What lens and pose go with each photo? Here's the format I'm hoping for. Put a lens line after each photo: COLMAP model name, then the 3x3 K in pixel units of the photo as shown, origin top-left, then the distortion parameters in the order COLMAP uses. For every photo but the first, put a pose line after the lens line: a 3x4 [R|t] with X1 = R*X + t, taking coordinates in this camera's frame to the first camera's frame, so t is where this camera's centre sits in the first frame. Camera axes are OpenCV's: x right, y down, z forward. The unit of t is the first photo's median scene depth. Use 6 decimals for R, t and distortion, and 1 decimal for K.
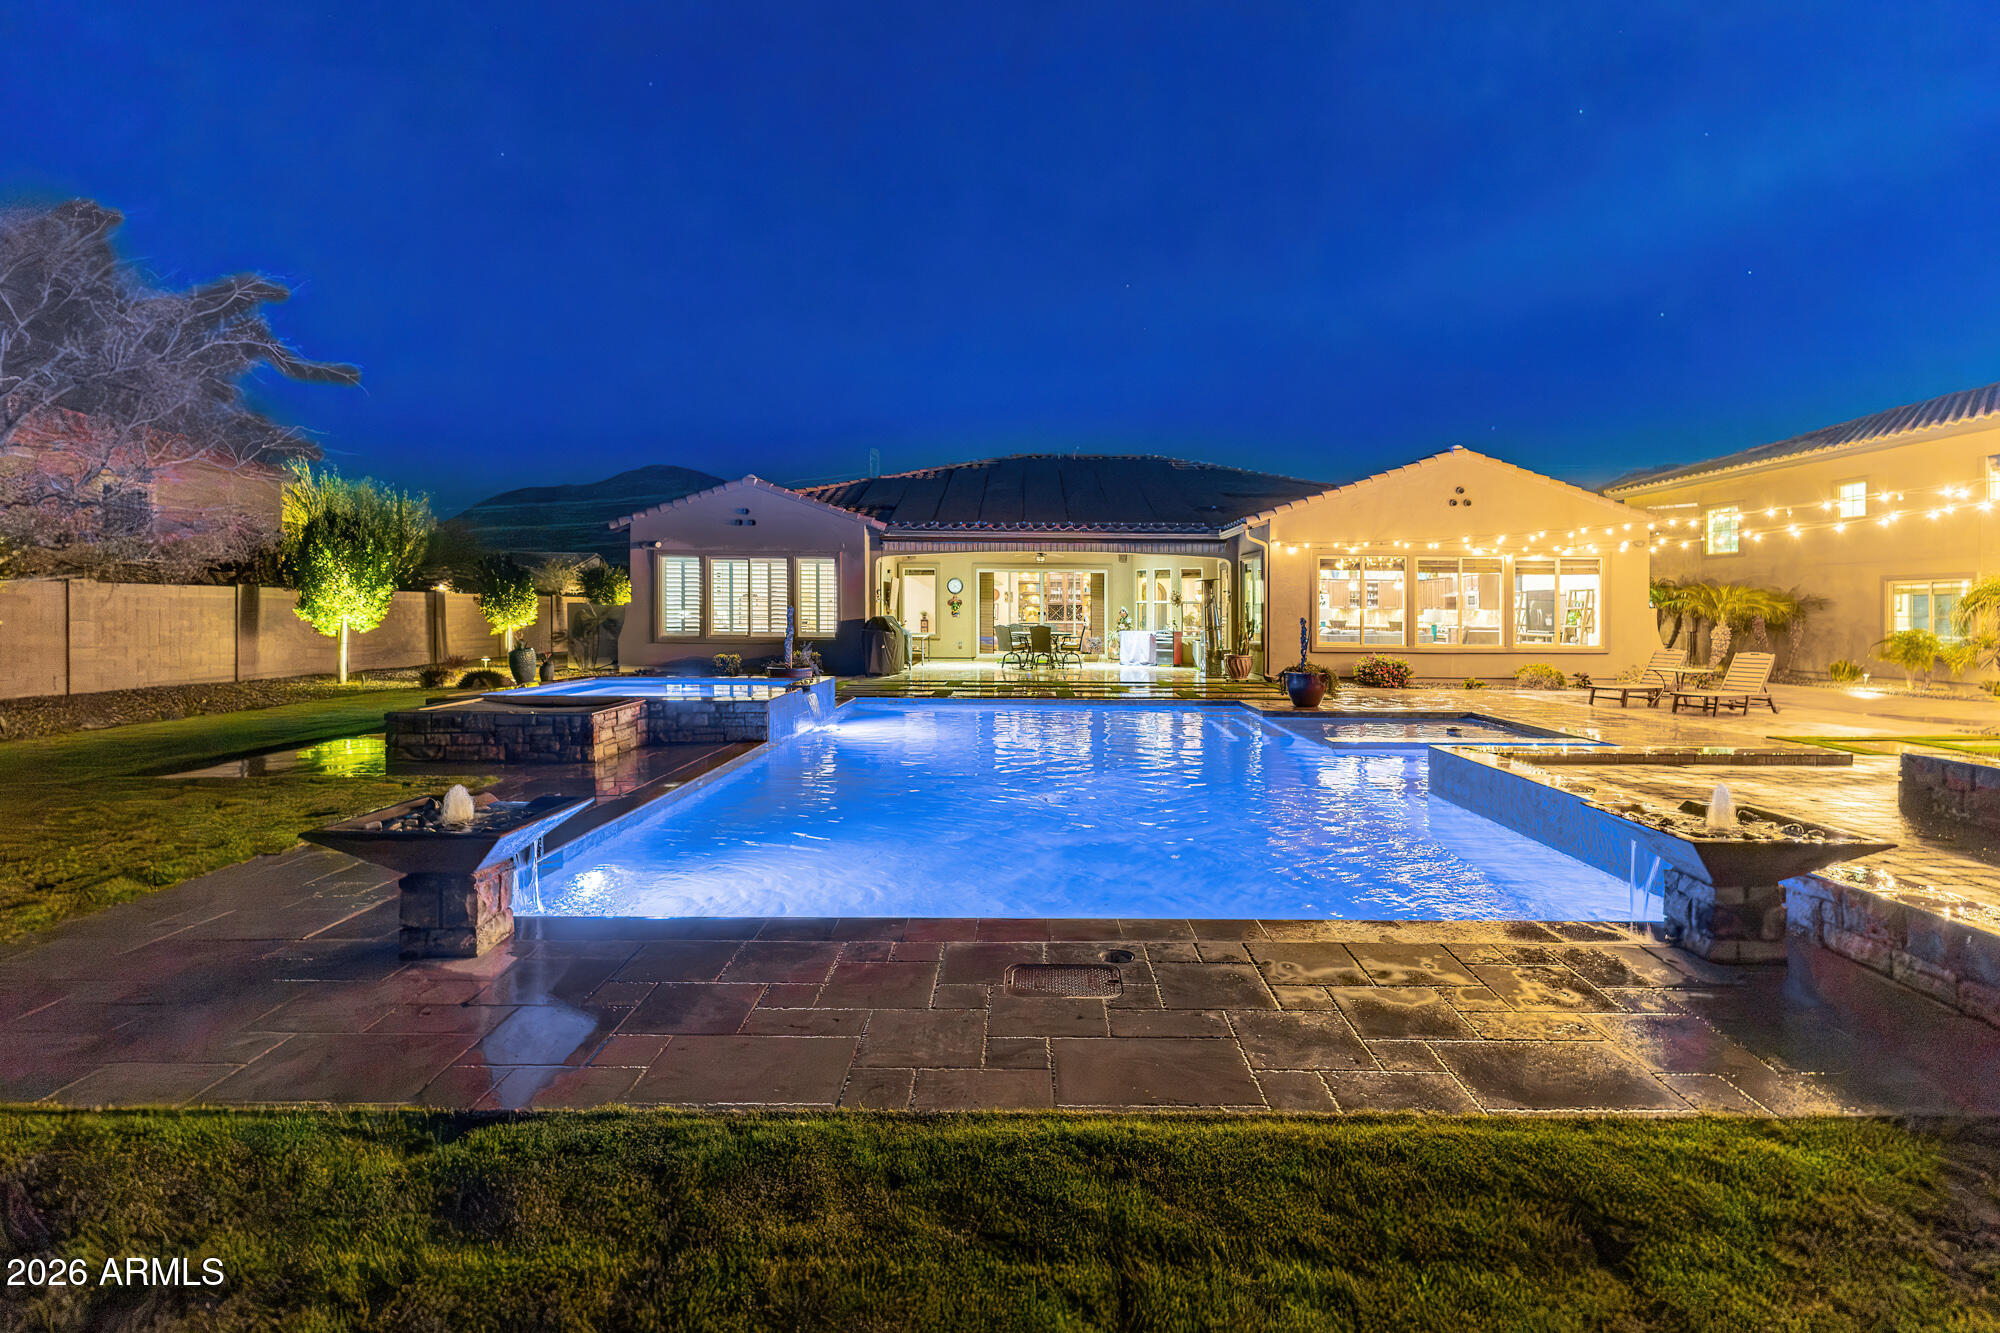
lens RADIAL K [[940.1, 0, 1030.3], [0, 940.1, 609.6], [0, 0, 1]] dist [-0.016689, -0.000138]
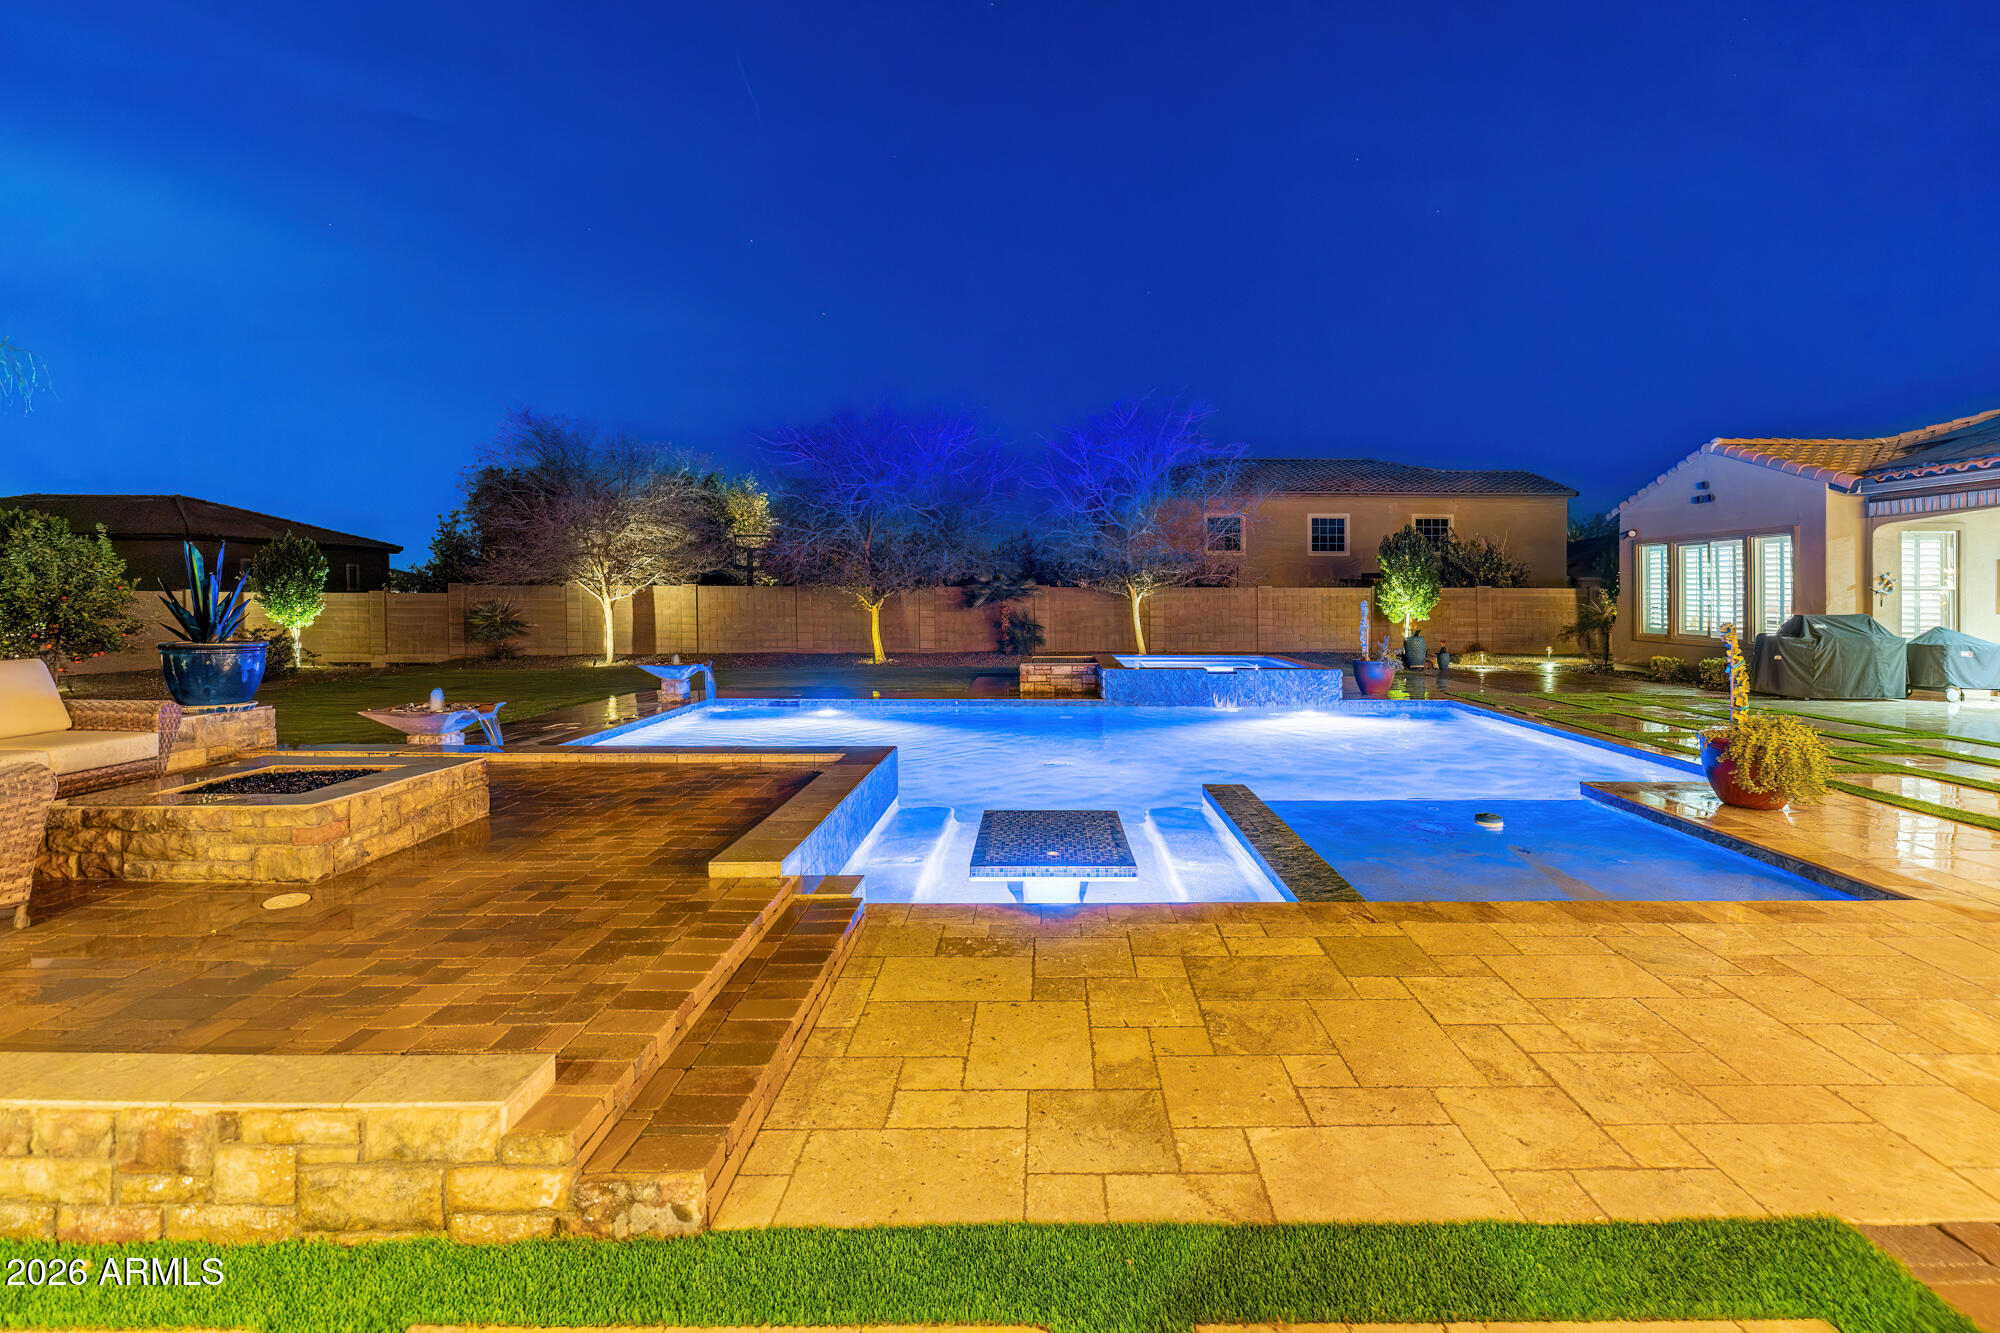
lens RADIAL K [[950.2, 0, 1057.2], [0, 950.2, 599.4], [0, 0, 1]] dist [-0.005192, -0.000240]
pose [[0.013377, -0.003474, -0.999904, 0.520097], [-0.001627, 0.999993, -0.003496, -0.000851], [0.999909, 0.001674, 0.013371, 0.425742]]
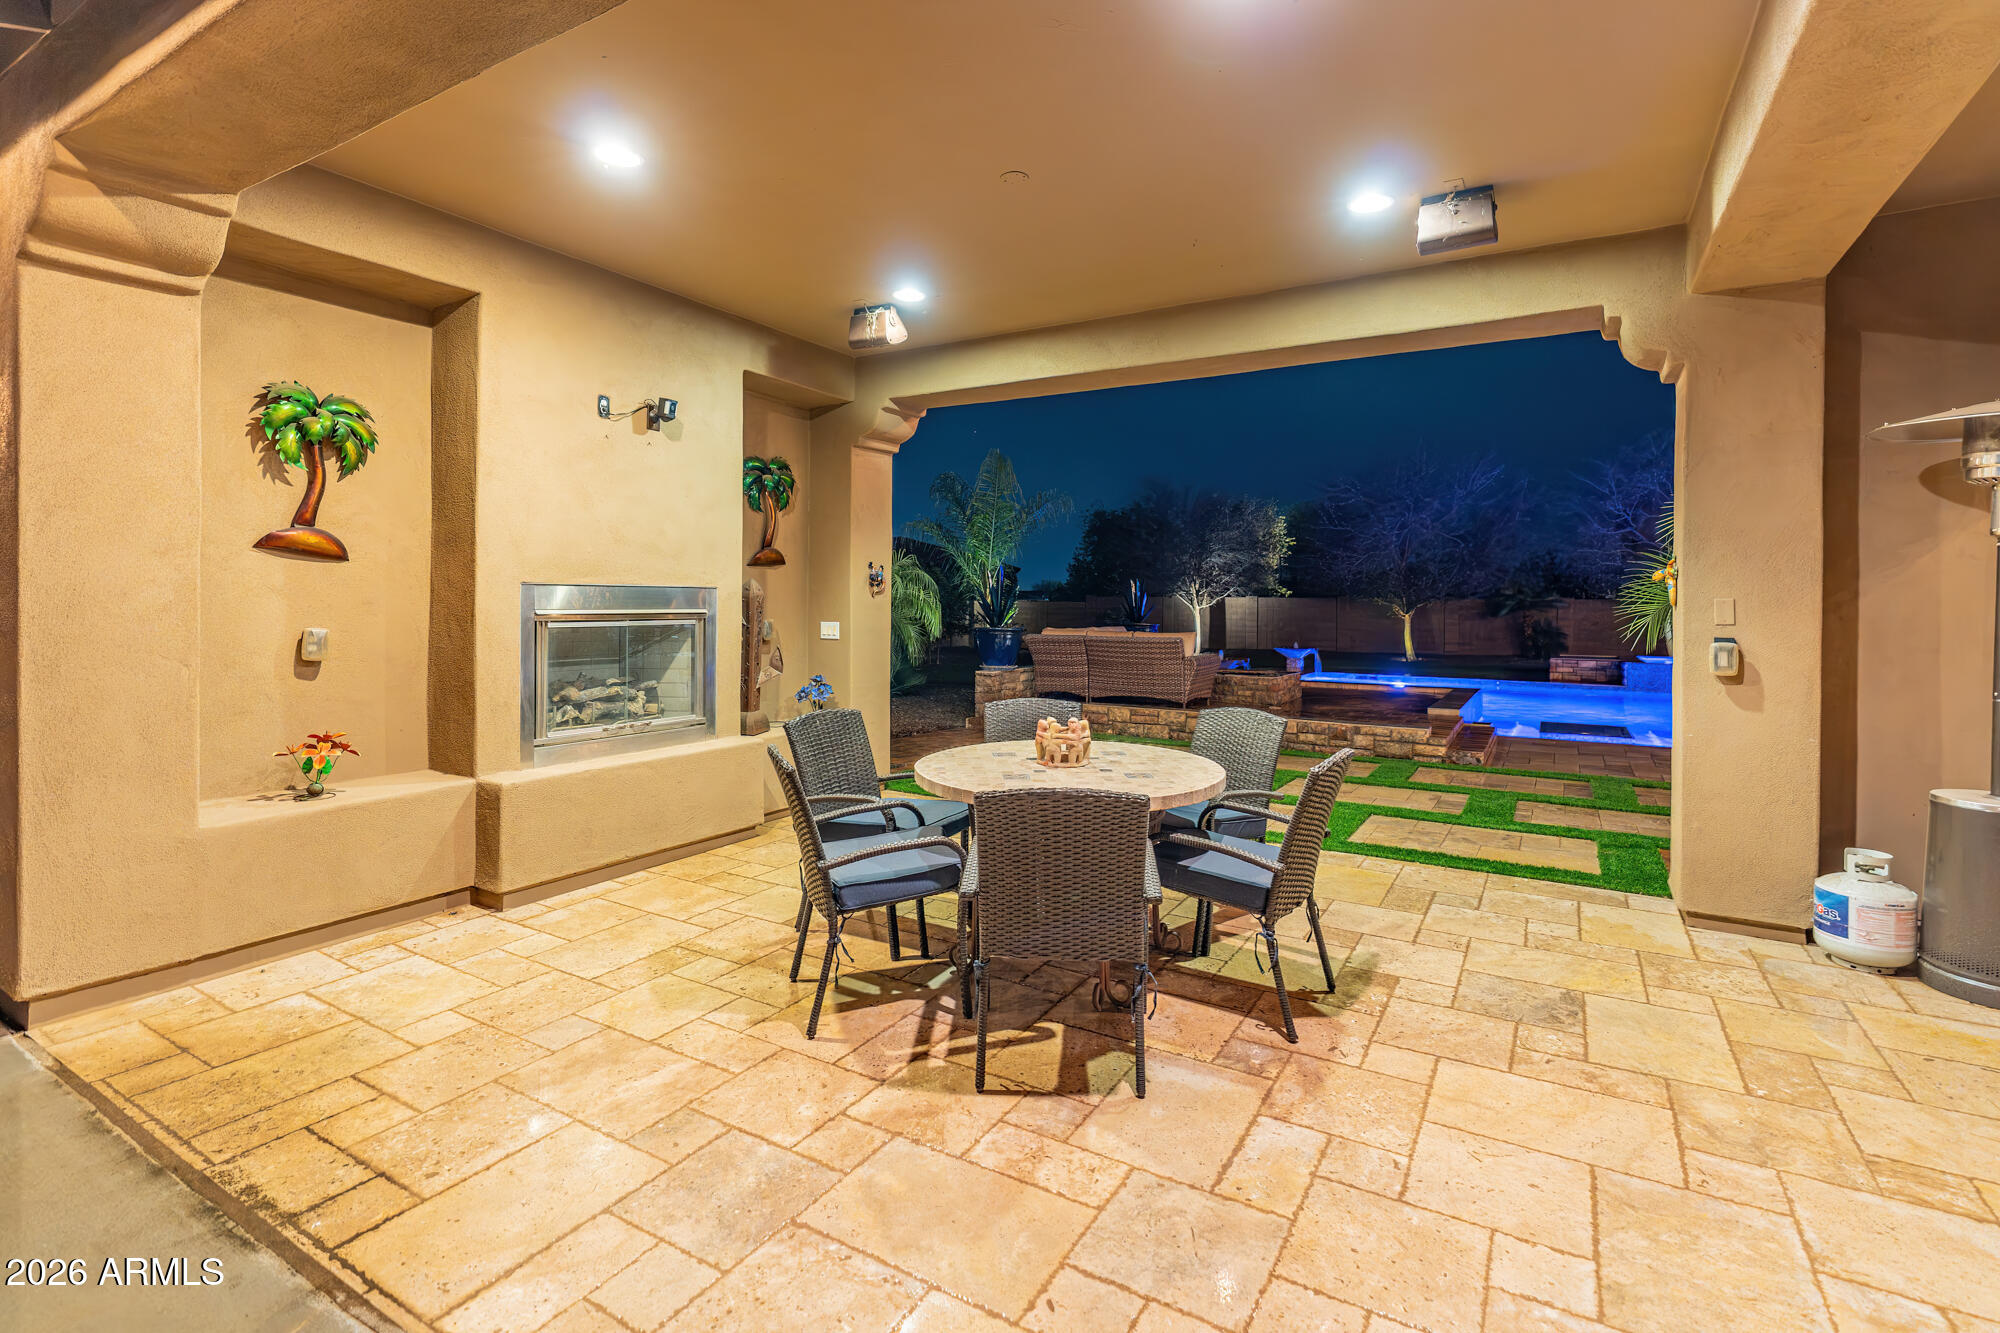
lens RADIAL K [[936.2, 0, 999.1], [0, 936.2, 629.5], [0, 0, 1]] dist [-0.003945, -0.000225]
pose [[-0.514032, 0.012066, -0.857686, 0.870972], [-0.011196, 0.999721, 0.020774, 0.003963], [0.857698, 0.020281, -0.513753, 0.414625]]
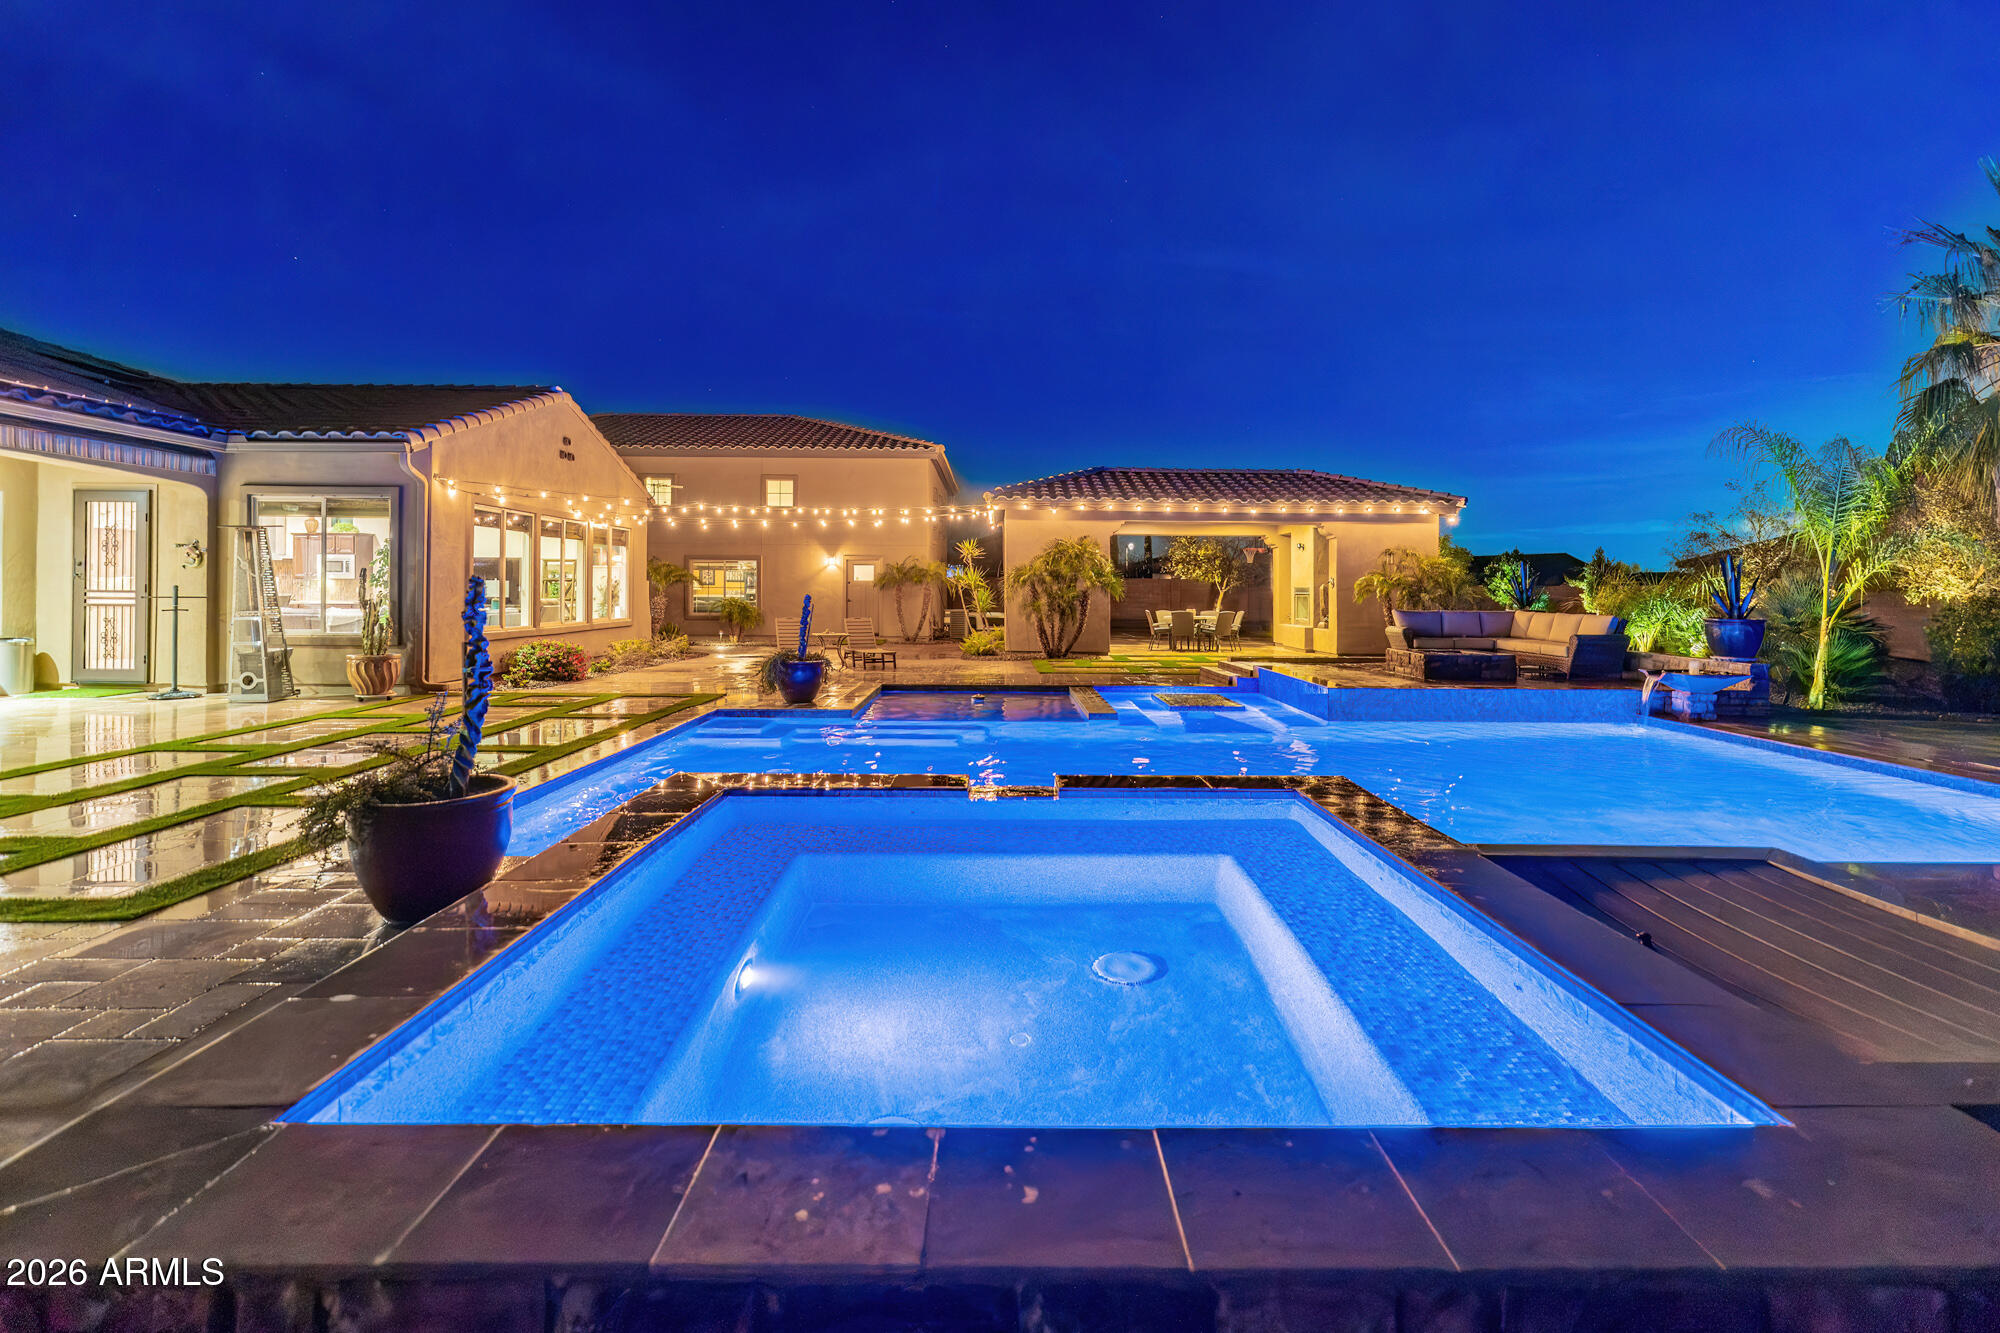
lens RADIAL K [[953.0, 0, 1005.2], [0, 953.0, 587.6], [0, 0, 1]] dist [-0.001981, 0.001228]
pose [[-0.008739, -0.005110, 0.999949, -0.368236], [-0.009898, 0.999938, 0.005024, -0.002649], [-0.999913, -0.009853, -0.008789, 0.553003]]
